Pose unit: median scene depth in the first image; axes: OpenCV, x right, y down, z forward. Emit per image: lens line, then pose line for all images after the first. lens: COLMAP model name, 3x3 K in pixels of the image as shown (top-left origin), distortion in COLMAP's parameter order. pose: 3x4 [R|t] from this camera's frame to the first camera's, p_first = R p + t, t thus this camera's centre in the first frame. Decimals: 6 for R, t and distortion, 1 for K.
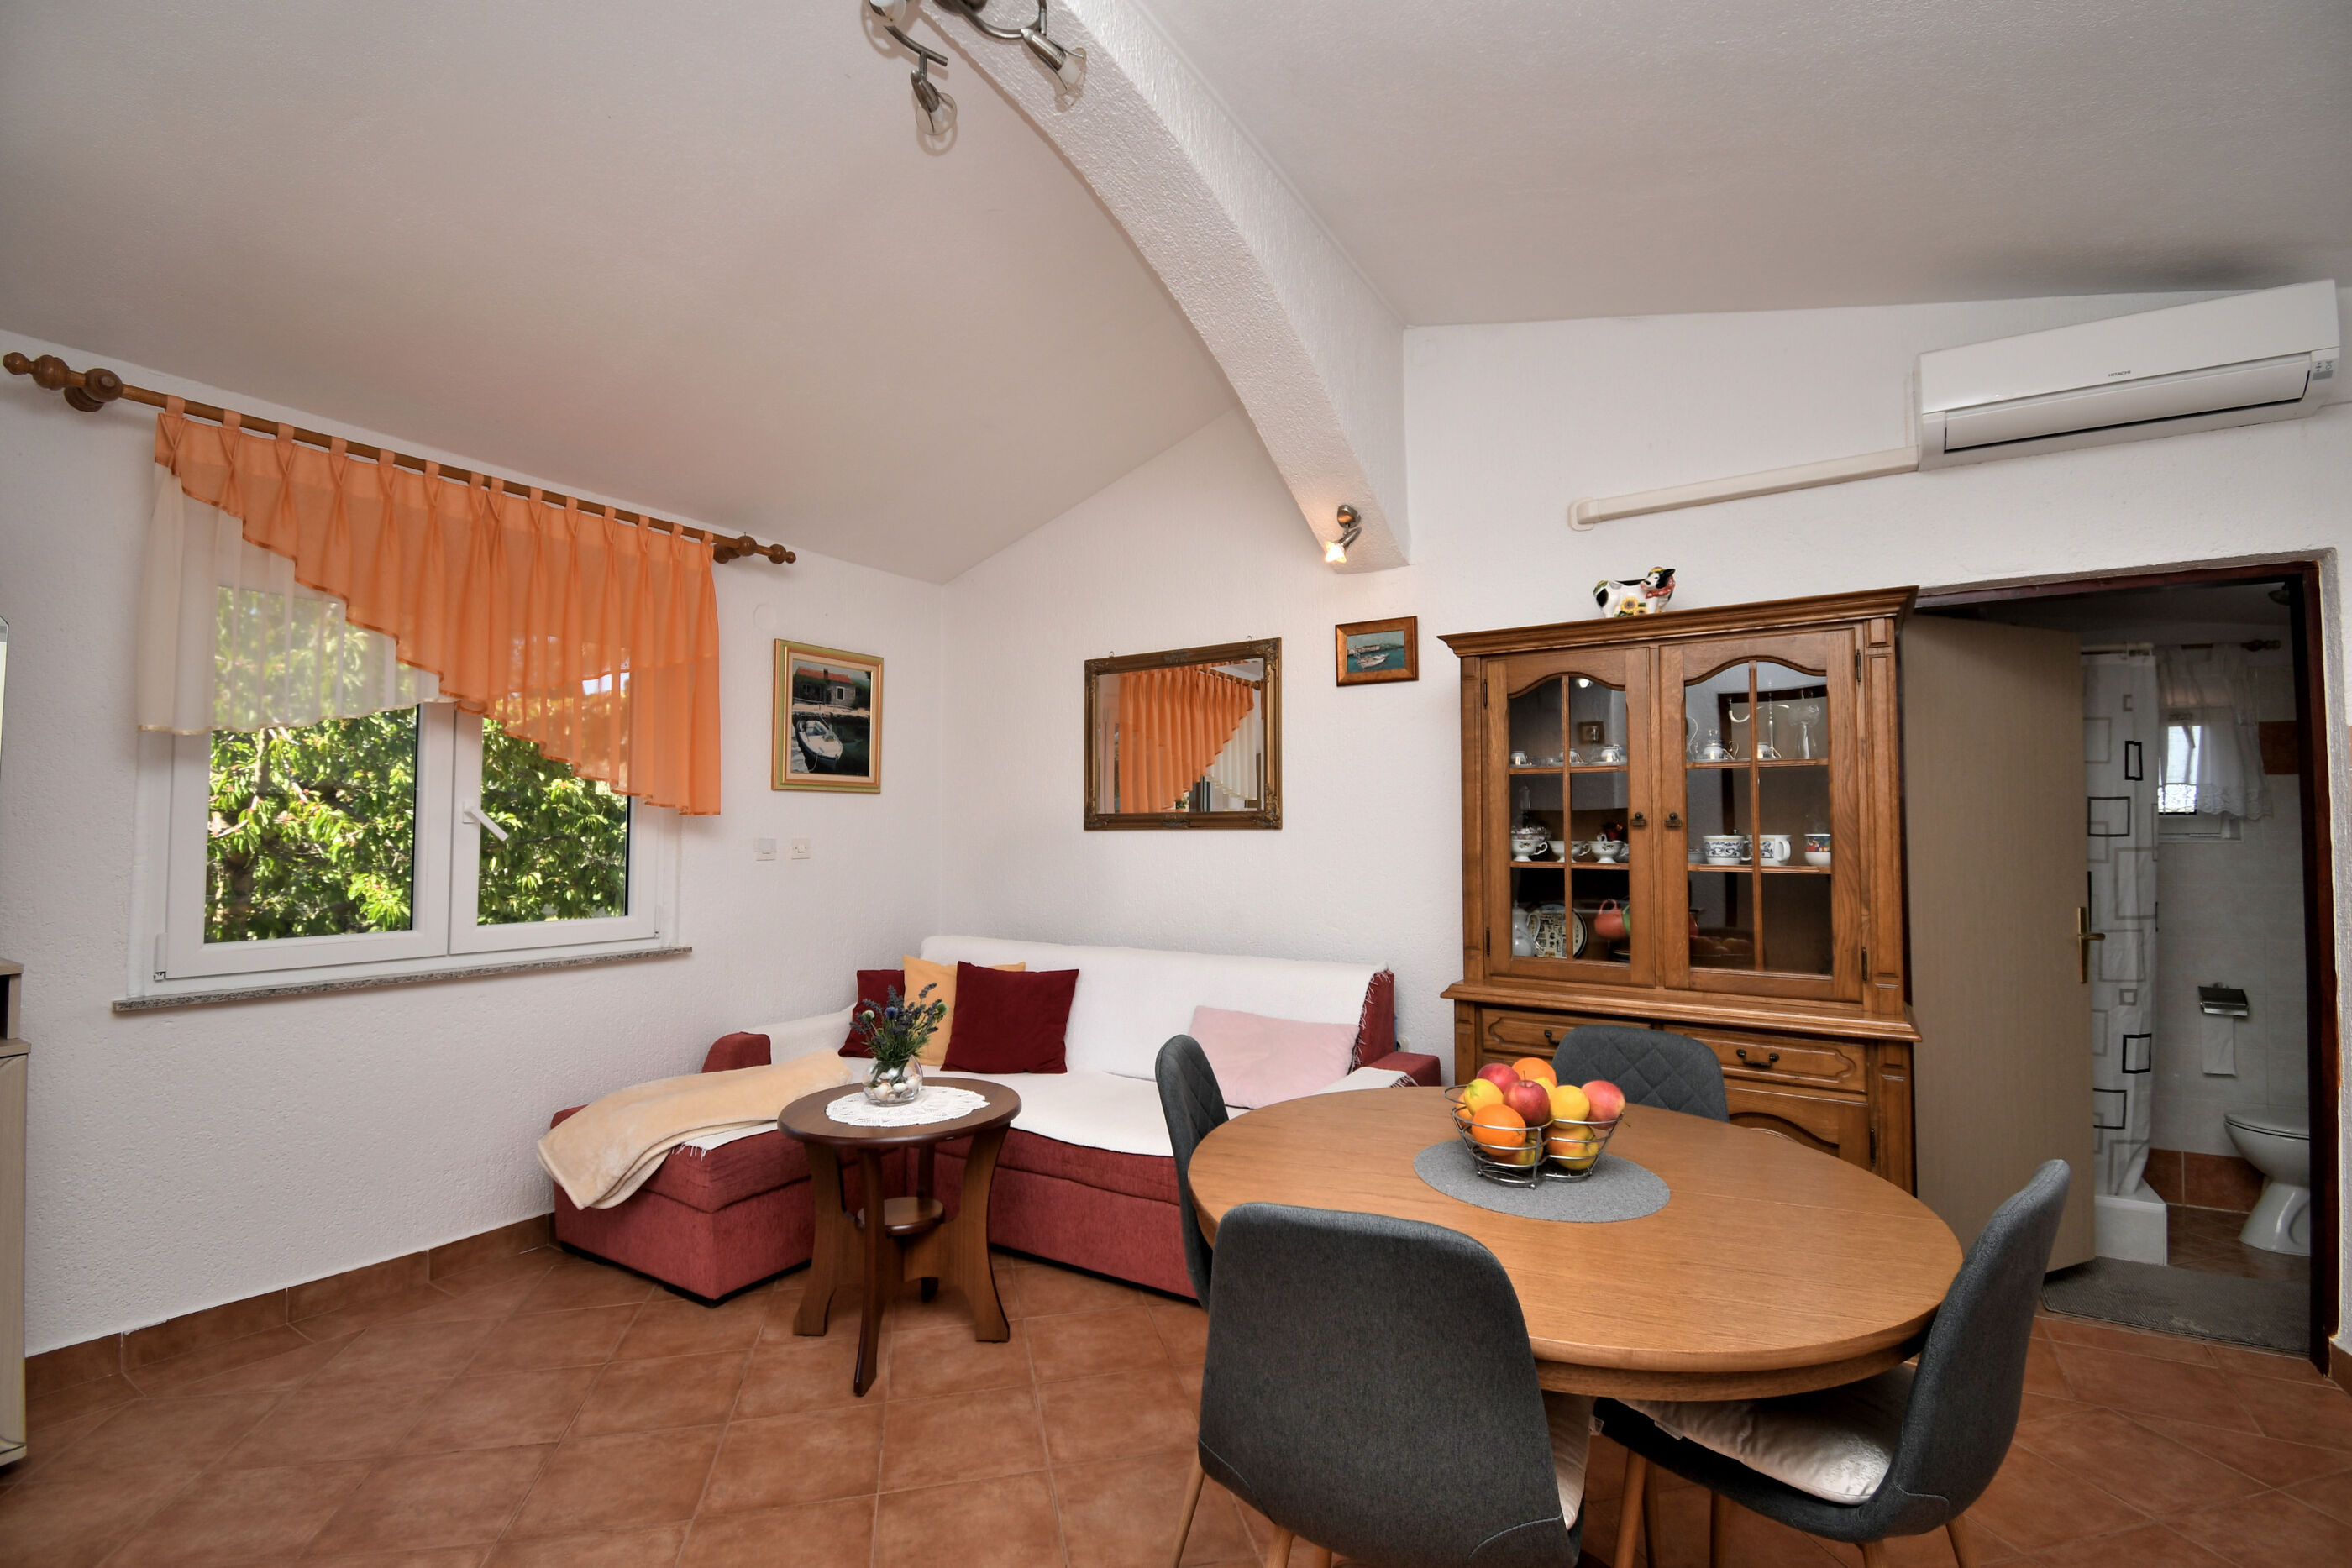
lens RADIAL K [[1030.4, 0, 1178.2], [0, 1030.4, 792.6], [0, 0, 1]] dist [0.025752, -0.028037]
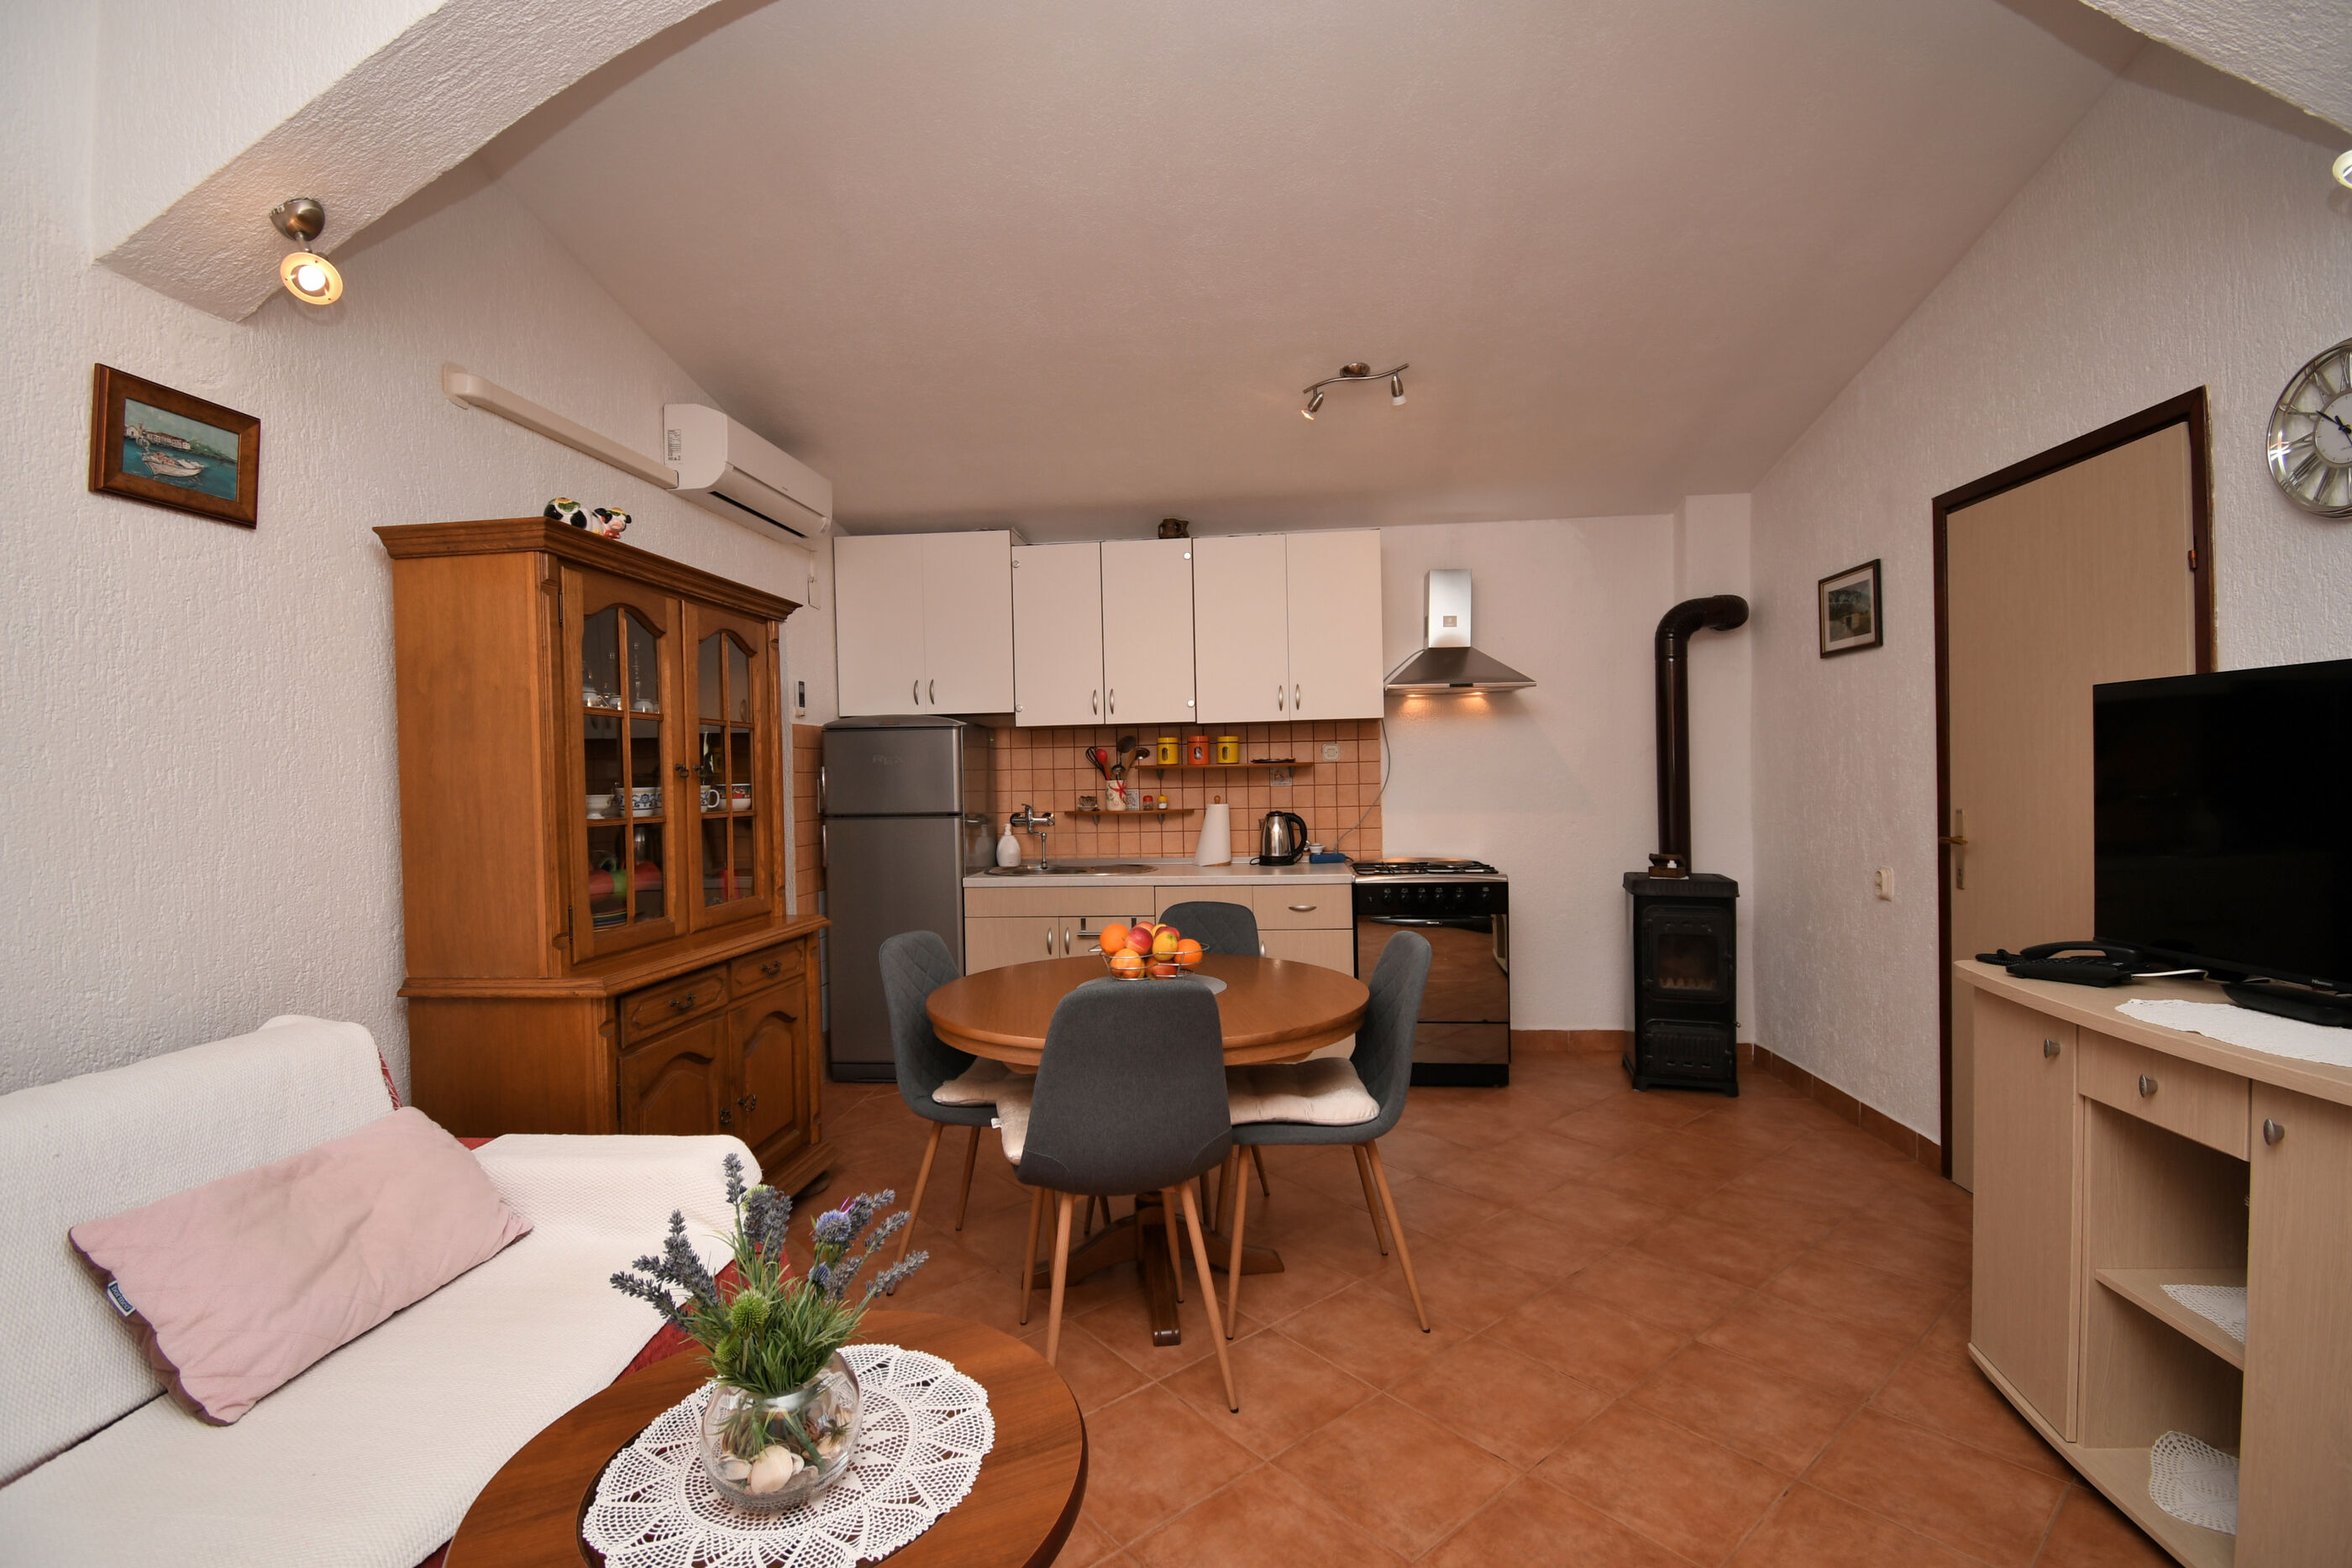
lens RADIAL K [[1030.4, 0, 1178.2], [0, 1030.4, 792.6], [0, 0, 1]] dist [0.025752, -0.028037]
pose [[-0.450266, -0.004566, 0.892883, -0.648070], [-0.011231, 0.999937, -0.000551, 0.041495], [-0.892824, -0.010276, -0.450289, 0.992885]]
